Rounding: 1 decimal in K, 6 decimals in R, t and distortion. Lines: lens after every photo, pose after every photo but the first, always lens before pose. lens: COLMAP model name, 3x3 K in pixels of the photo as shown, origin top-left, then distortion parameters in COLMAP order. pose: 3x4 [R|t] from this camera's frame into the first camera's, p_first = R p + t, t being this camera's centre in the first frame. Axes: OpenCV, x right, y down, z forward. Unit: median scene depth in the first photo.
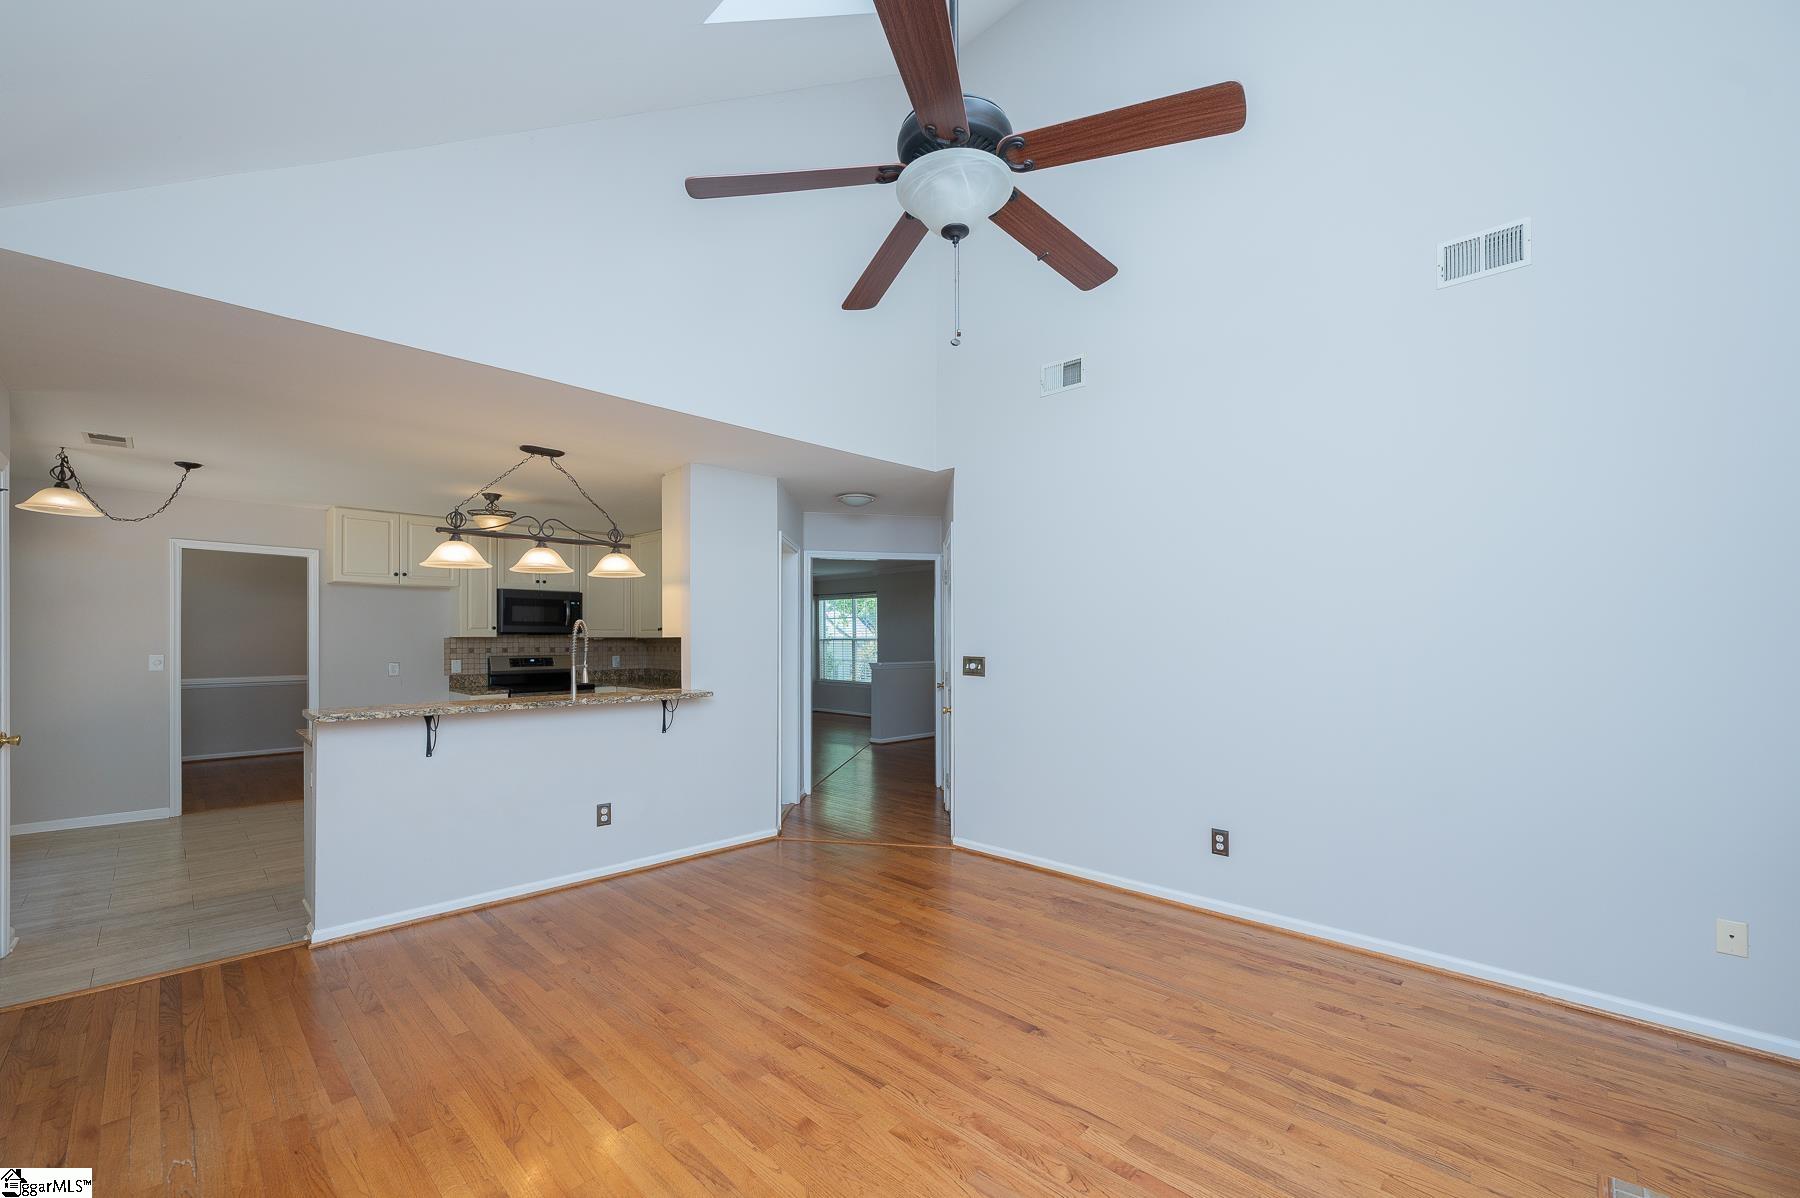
lens RADIAL K [[719.8, 0, 901.0], [0, 719.8, 638.5], [0, 0, 1]] dist [-0.000989, -0.000095]
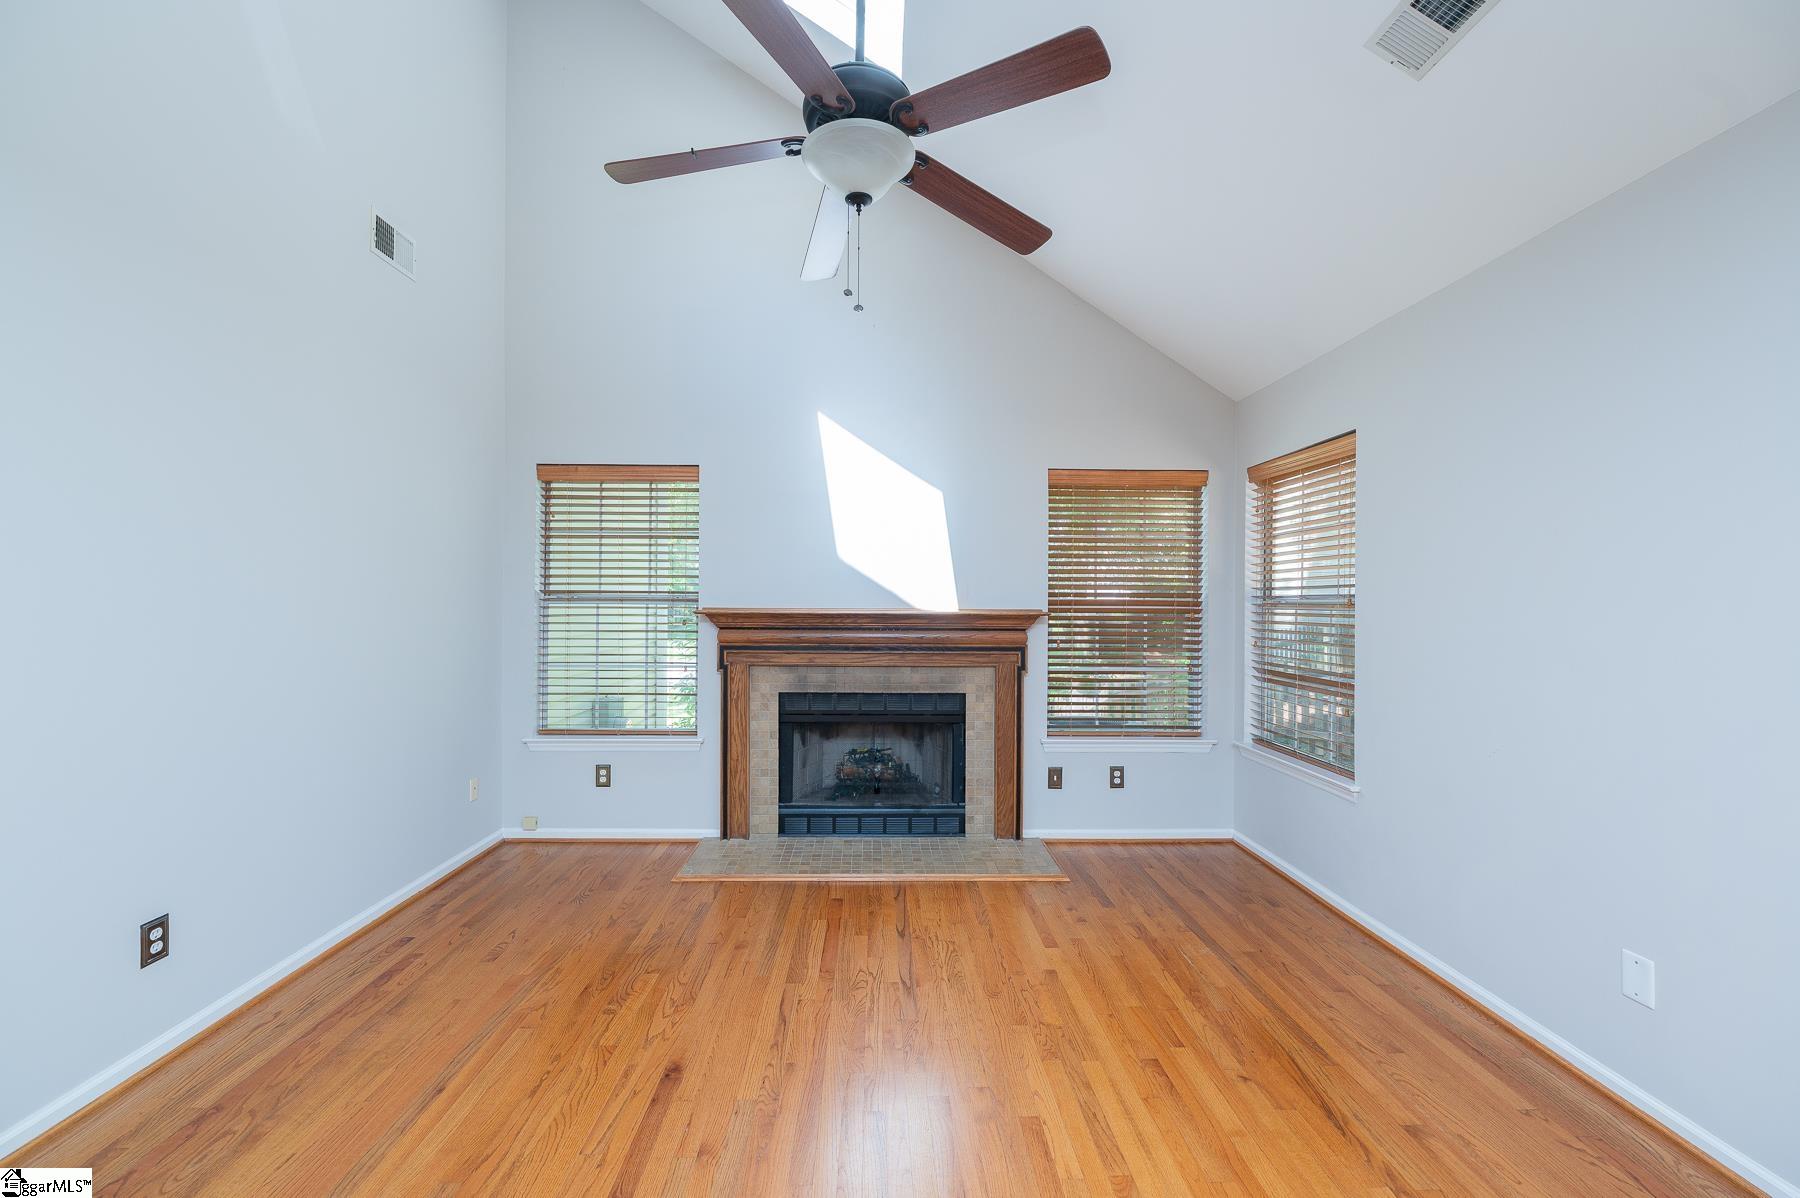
lens RADIAL K [[730.7, 0, 893.0], [0, 730.7, 604.8], [0, 0, 1]] dist [-0.001938, 0.000062]
pose [[-0.707352, -0.007339, 0.706823, -0.337178], [-0.003127, 0.999969, 0.007253, 0.001763], [-0.706855, 0.002920, -0.707353, 0.827097]]
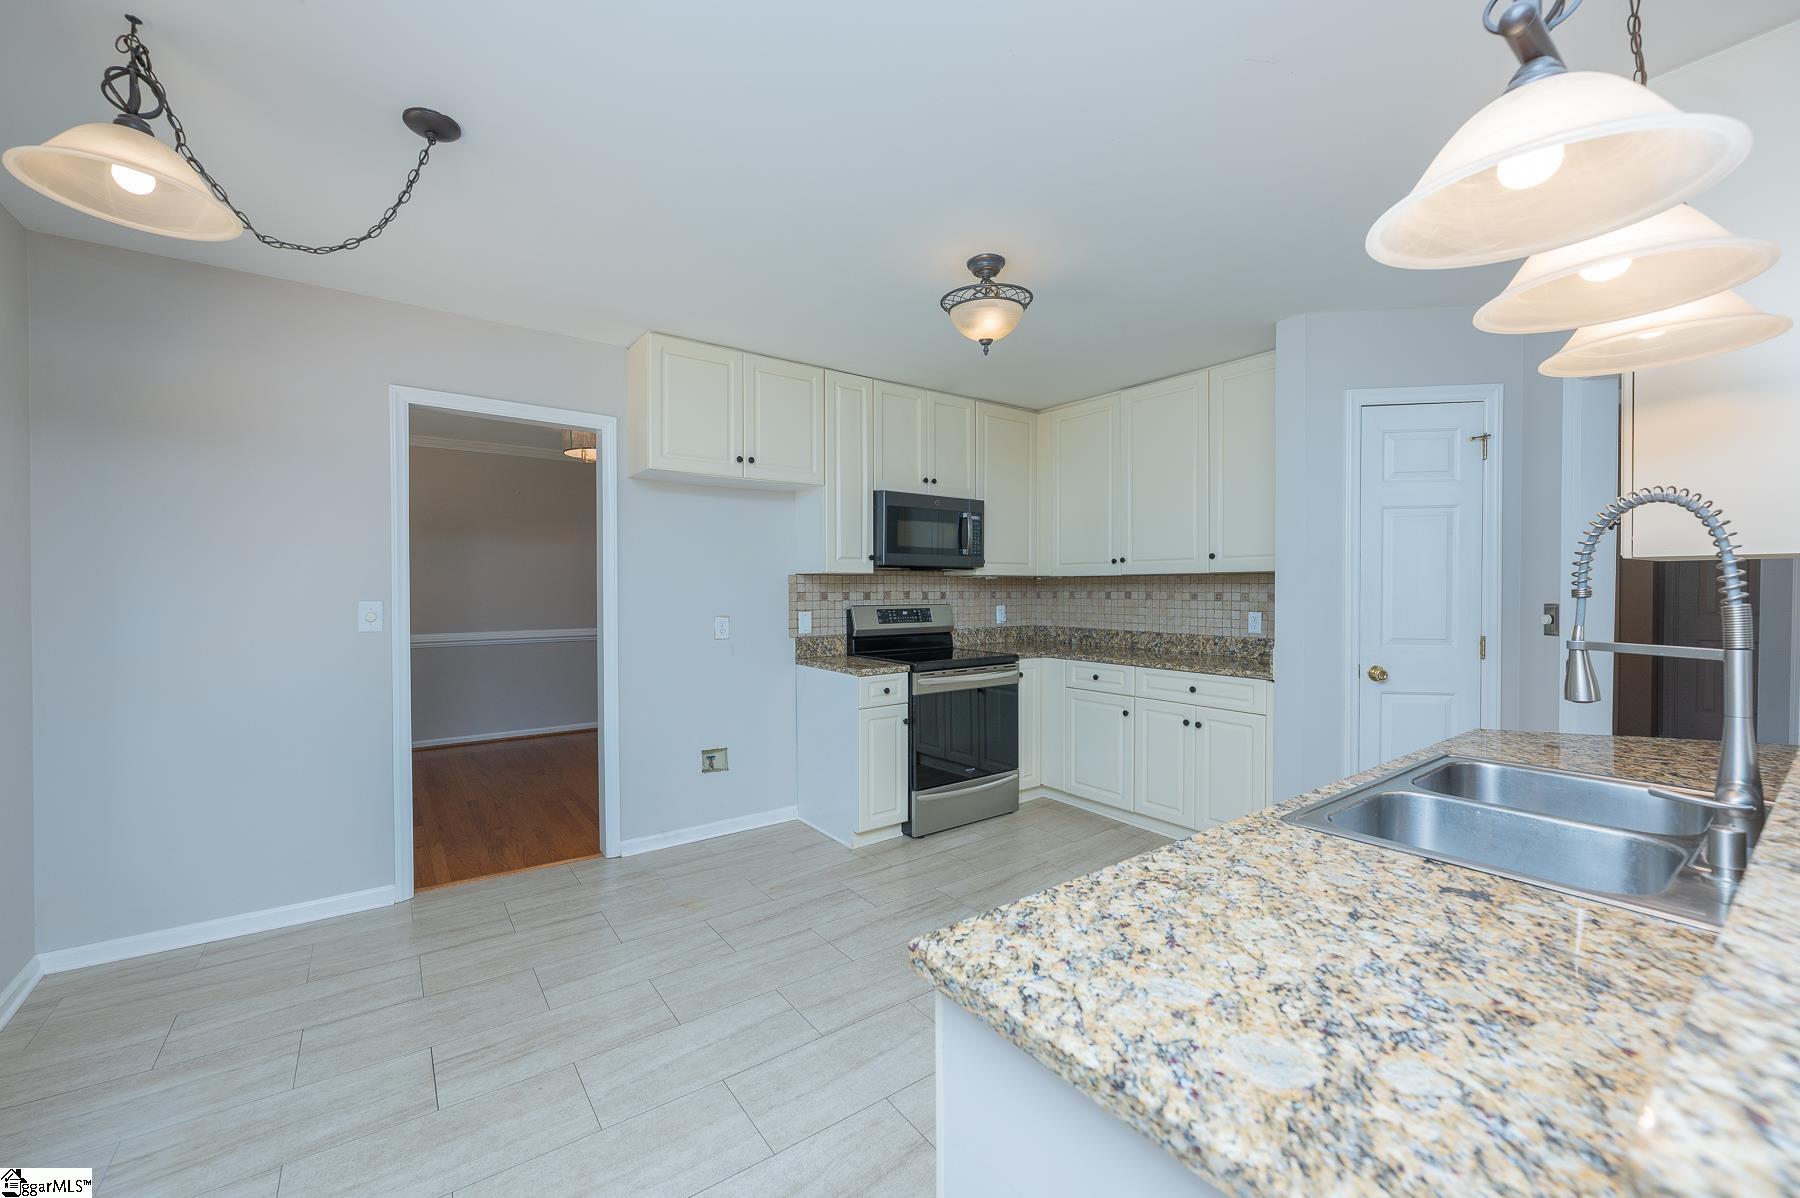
lens RADIAL K [[706.8, 0, 896.5], [0, 706.8, 588.6], [0, 0, 1]] dist [-0.008529, 0.000053]
pose [[0.983786, 0.000198, -0.179345, -0.704143], [0.000149, 0.999998, 0.001920, 0.014953], [0.179345, -0.001916, 0.983784, 0.699159]]
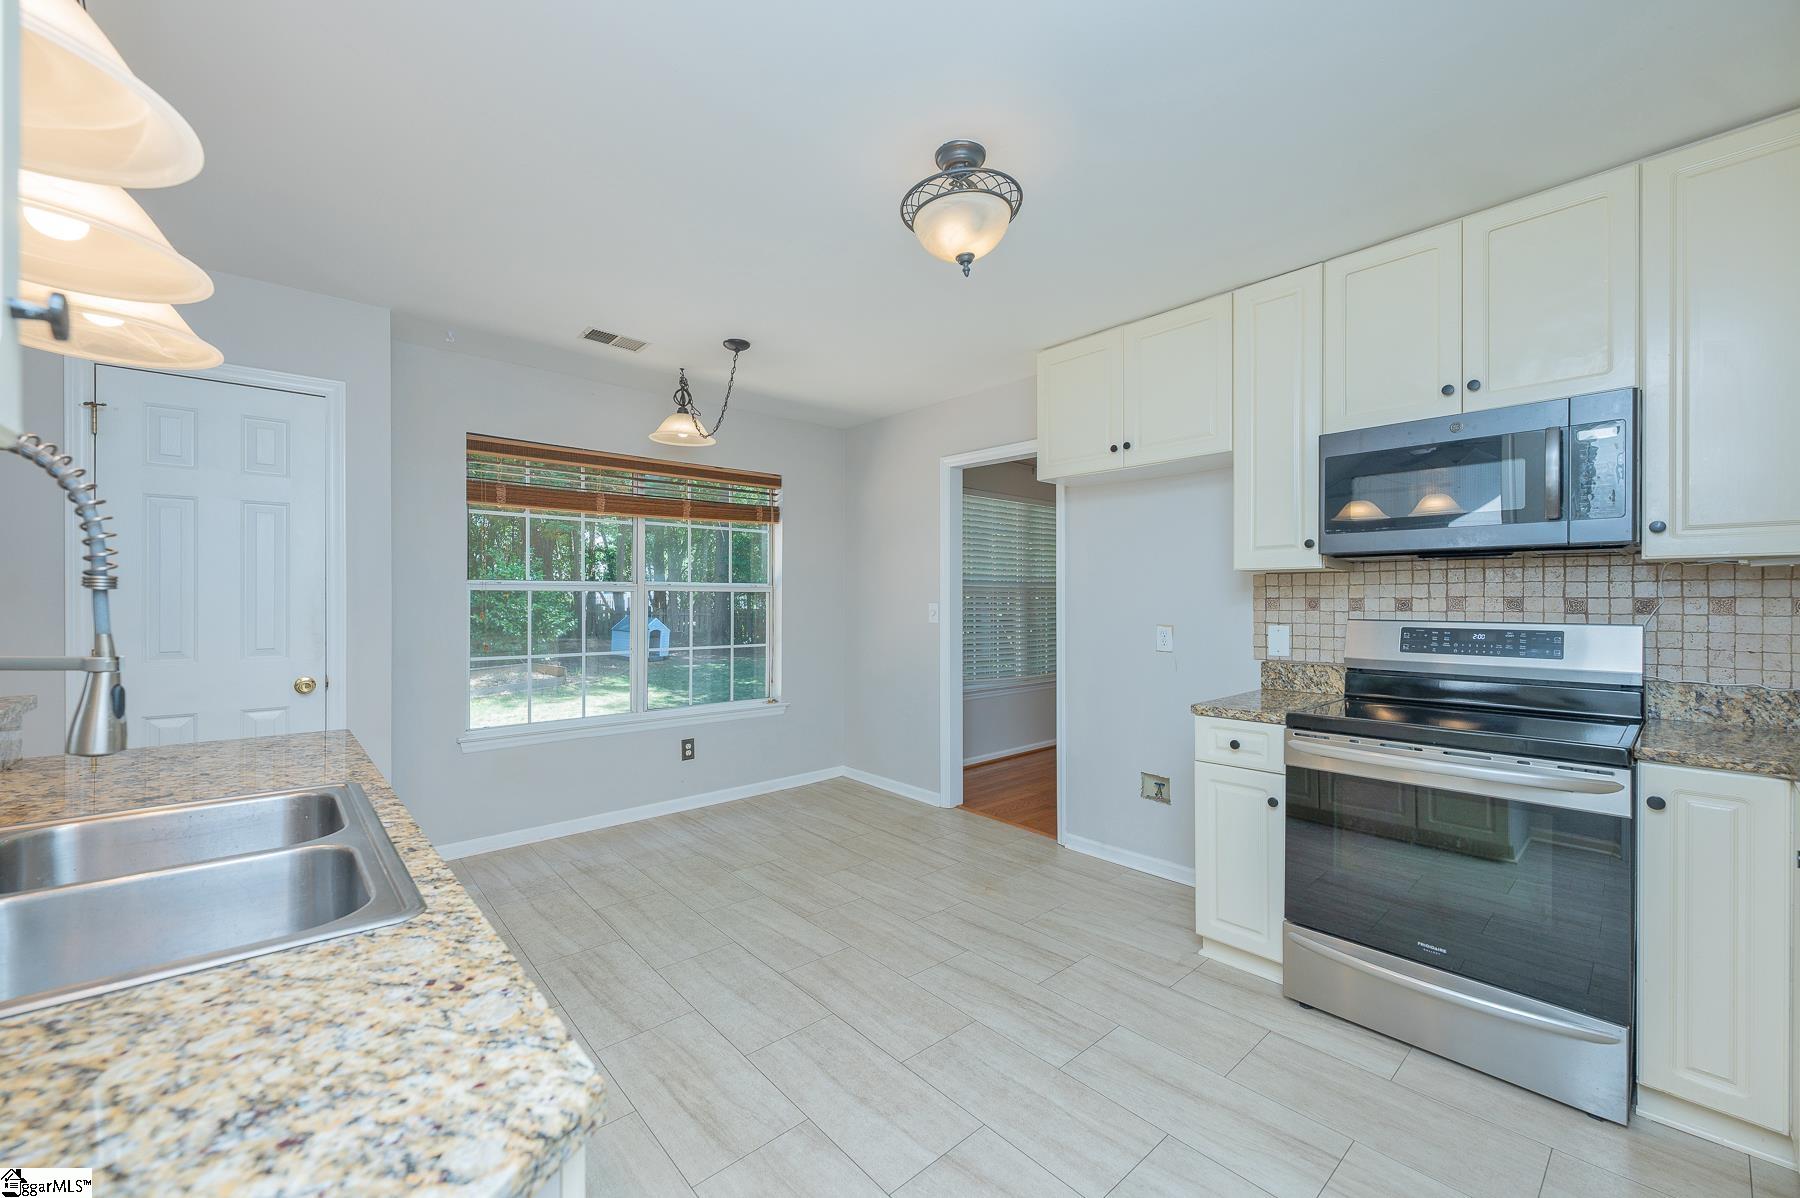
lens RADIAL K [[719.9, 0, 906.5], [0, 719.9, 598.5], [0, 0, 1]] dist [0.002858, 0.000097]
pose [[-0.080980, -0.000393, -0.996716, -0.275718], [0.000288, 1.000000, -0.000417, 0.022124], [0.996716, -0.000320, -0.080980, 1.308467]]
